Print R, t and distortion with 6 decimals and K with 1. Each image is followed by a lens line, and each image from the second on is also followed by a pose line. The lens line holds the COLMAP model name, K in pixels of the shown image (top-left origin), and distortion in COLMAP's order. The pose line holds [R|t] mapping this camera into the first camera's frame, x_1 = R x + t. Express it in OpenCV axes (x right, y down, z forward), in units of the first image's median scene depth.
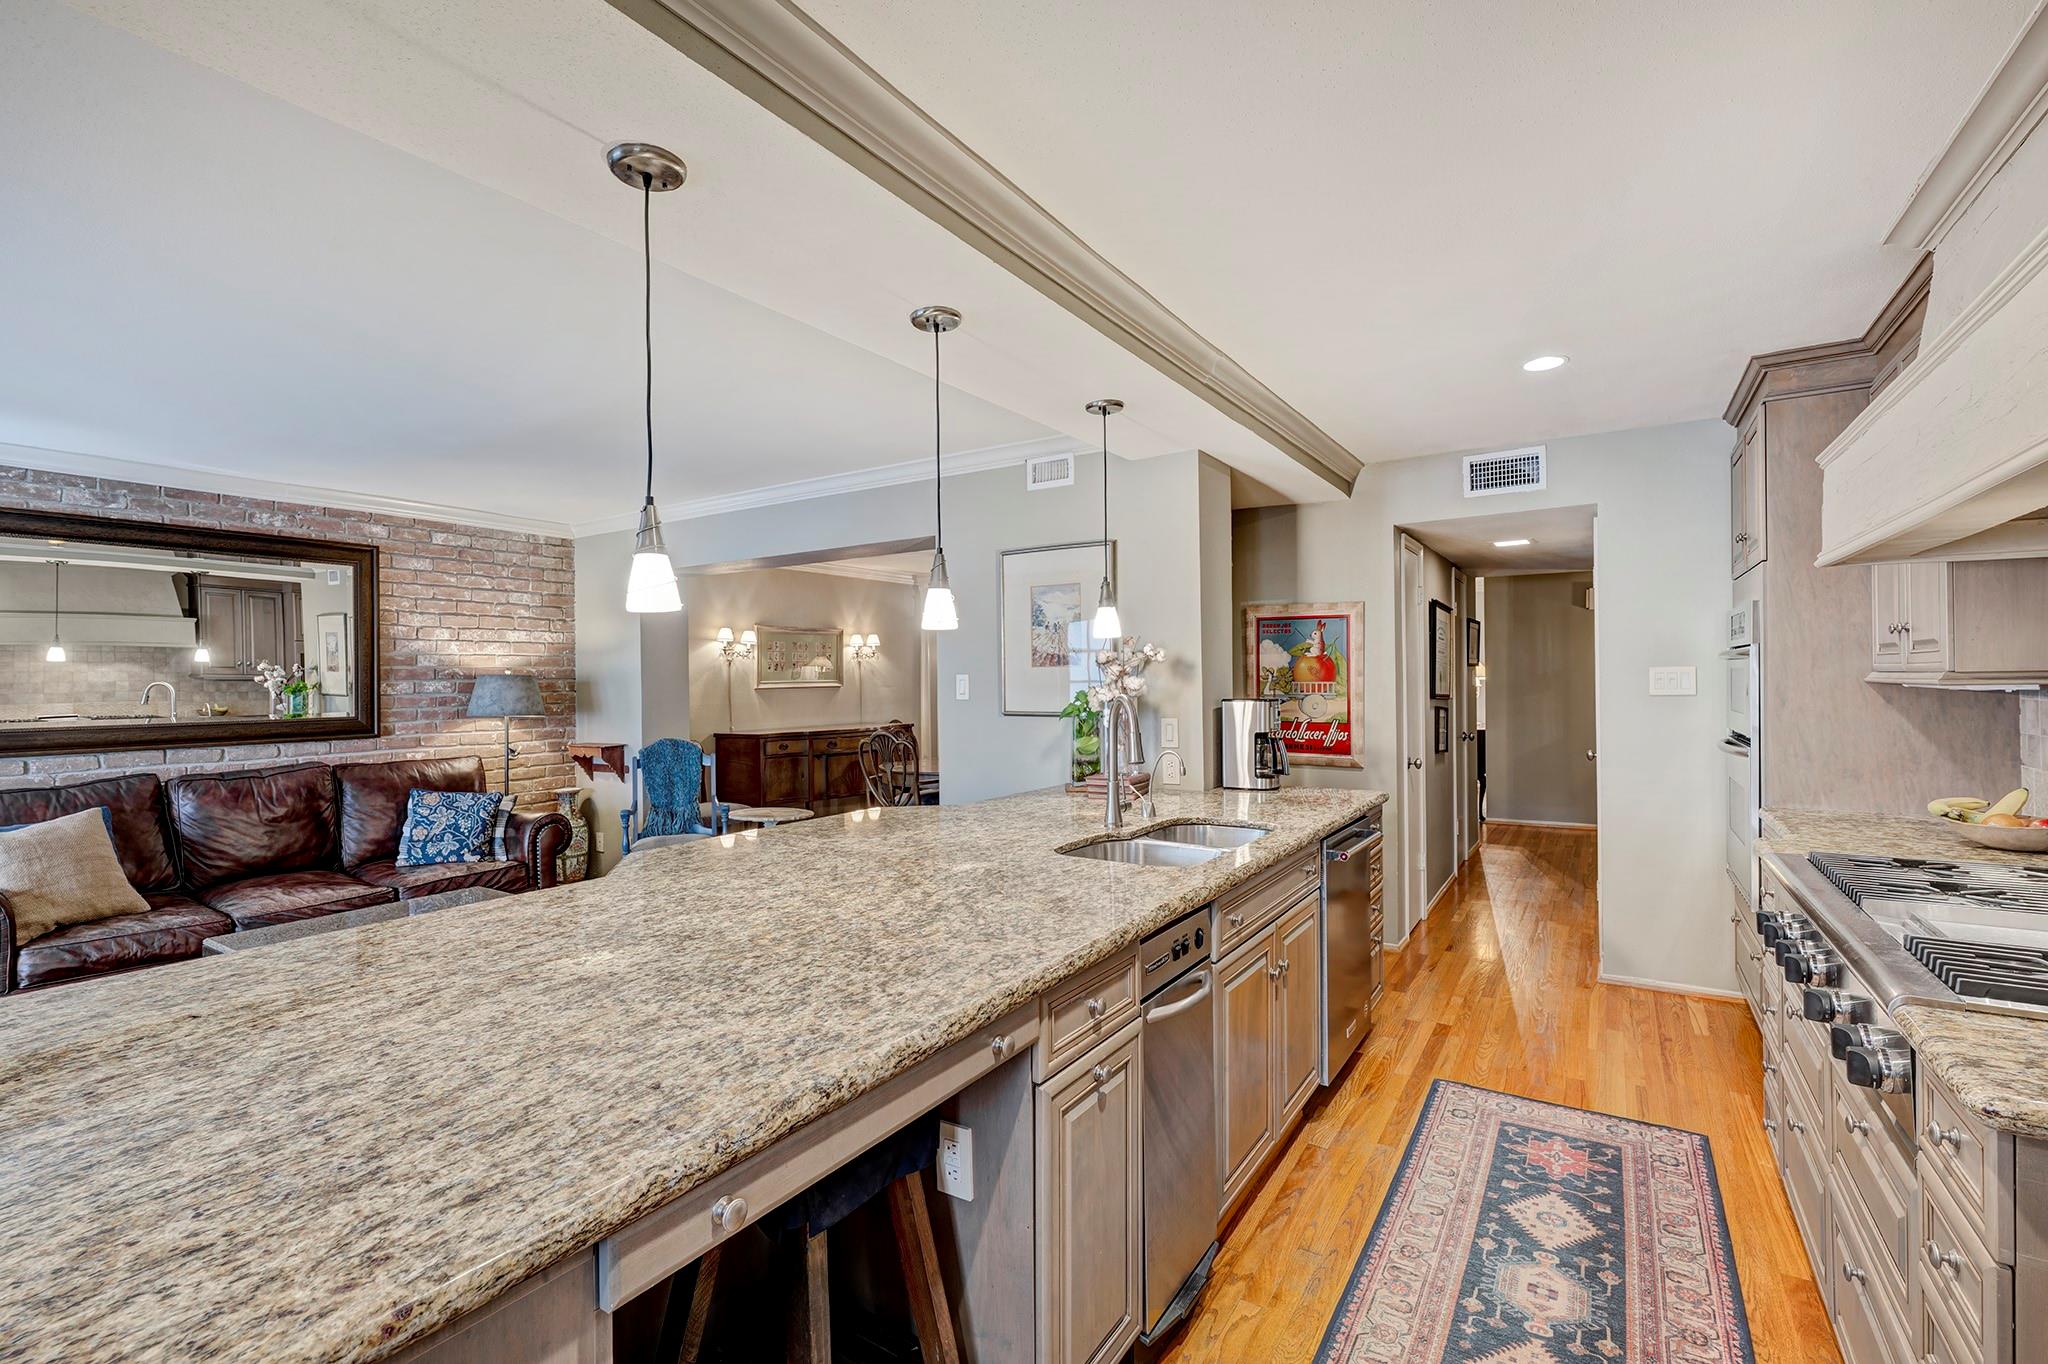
lens RADIAL K [[915.2, 0, 976.9], [0, 915.2, 680.4], [0, 0, 1]] dist [0.000369, -0.000163]
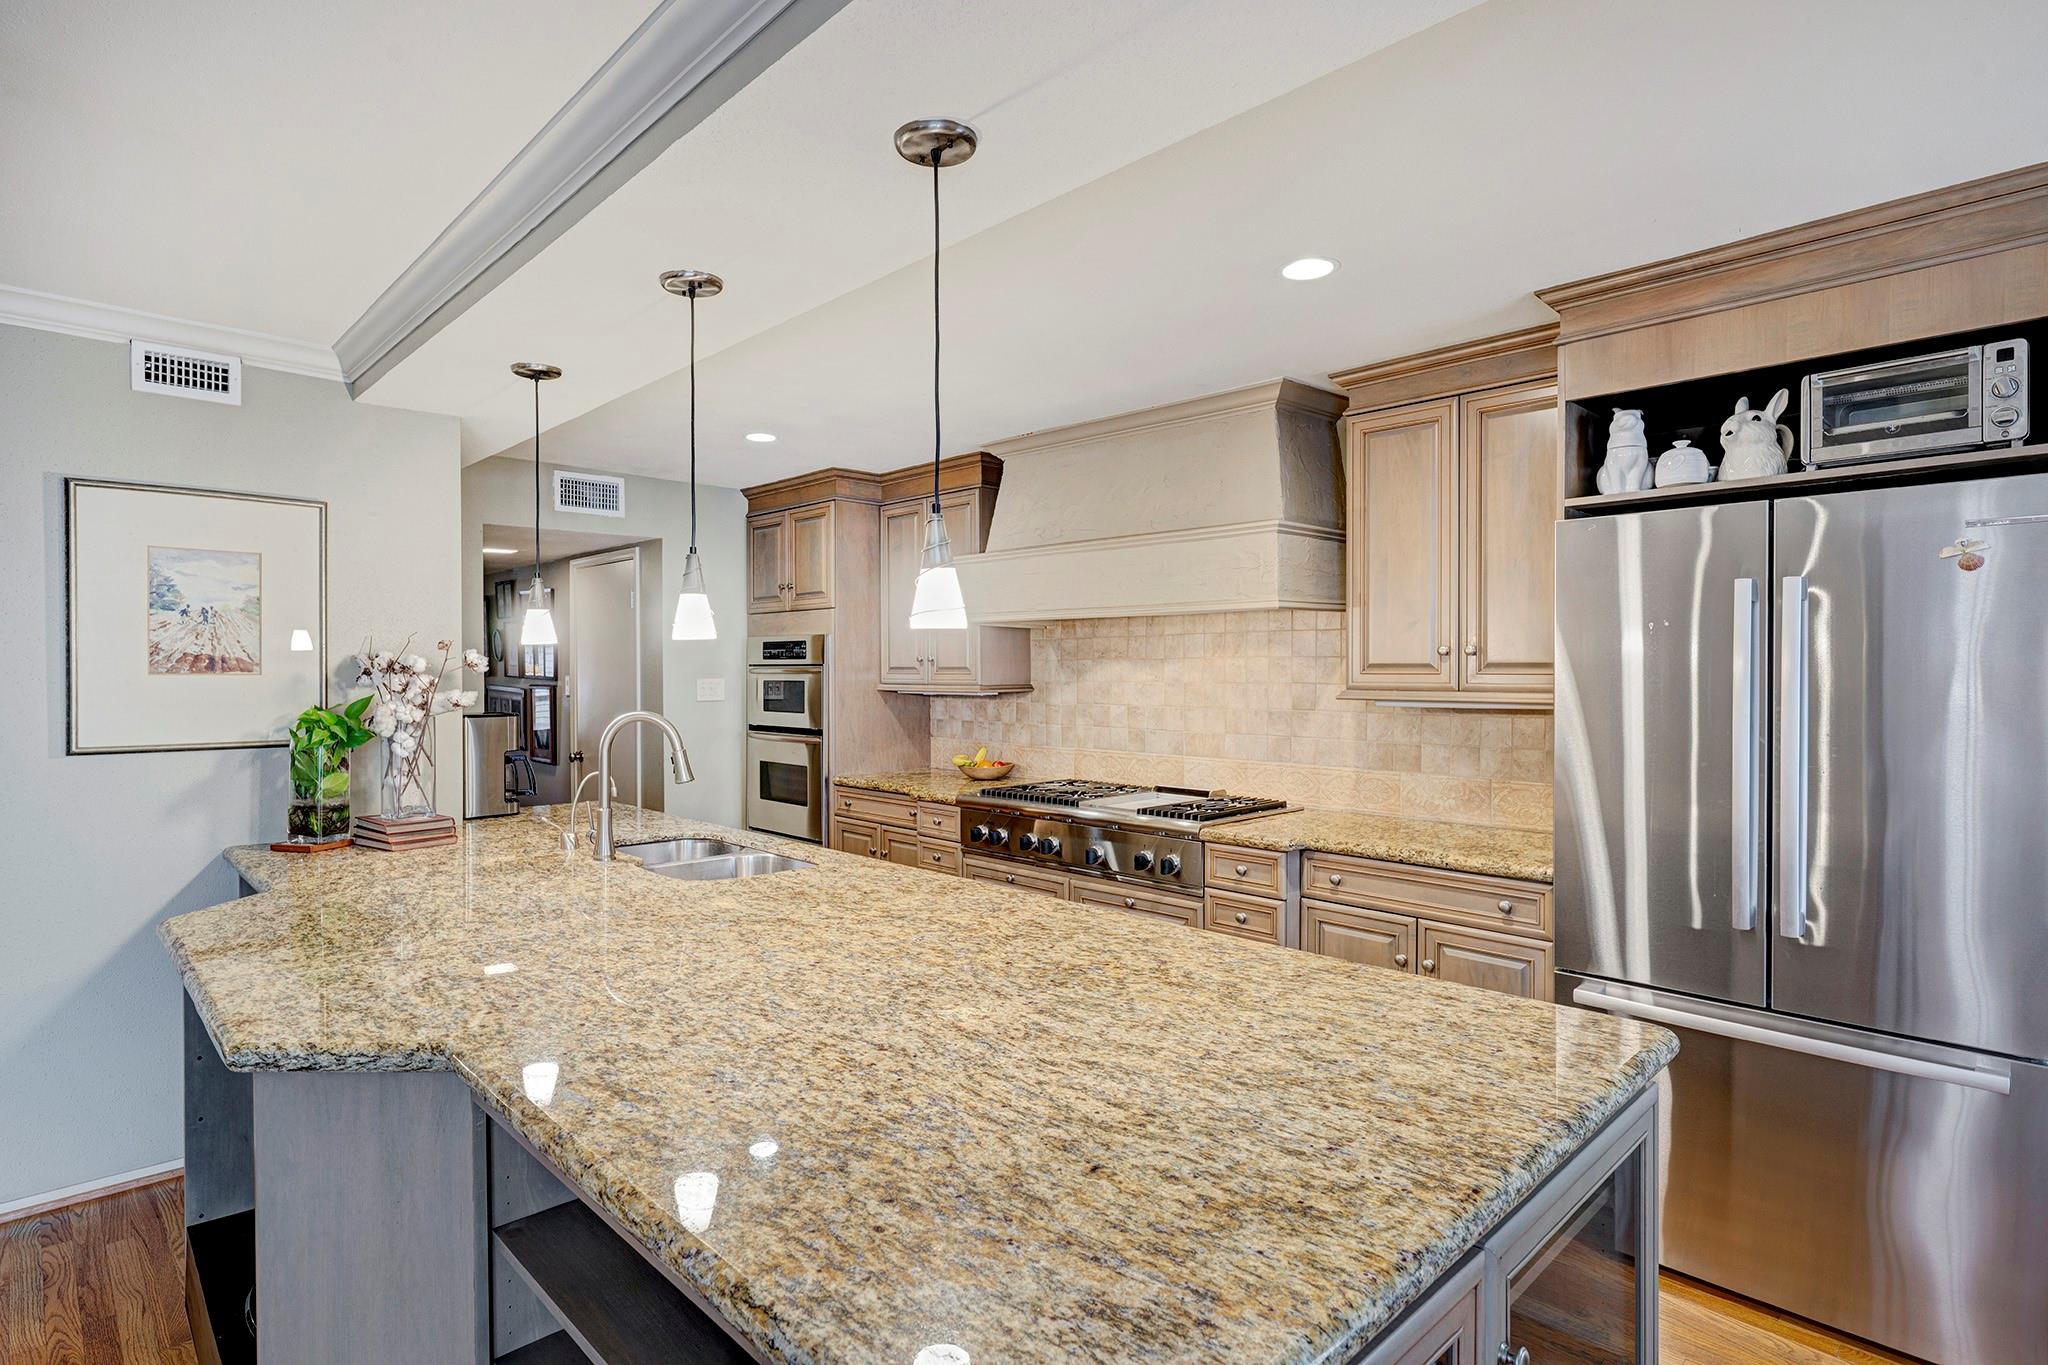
lens RADIAL K [[1038.7, 0, 1024.0], [0, 1038.7, 682.5], [0, 0, 1]] dist [-0.000606, 0.000004]
pose [[0.199327, -0.000588, 0.979933, -0.917264], [0.001065, 0.999999, 0.000384, -0.015142], [-0.979933, 0.000967, 0.199327, 0.481037]]
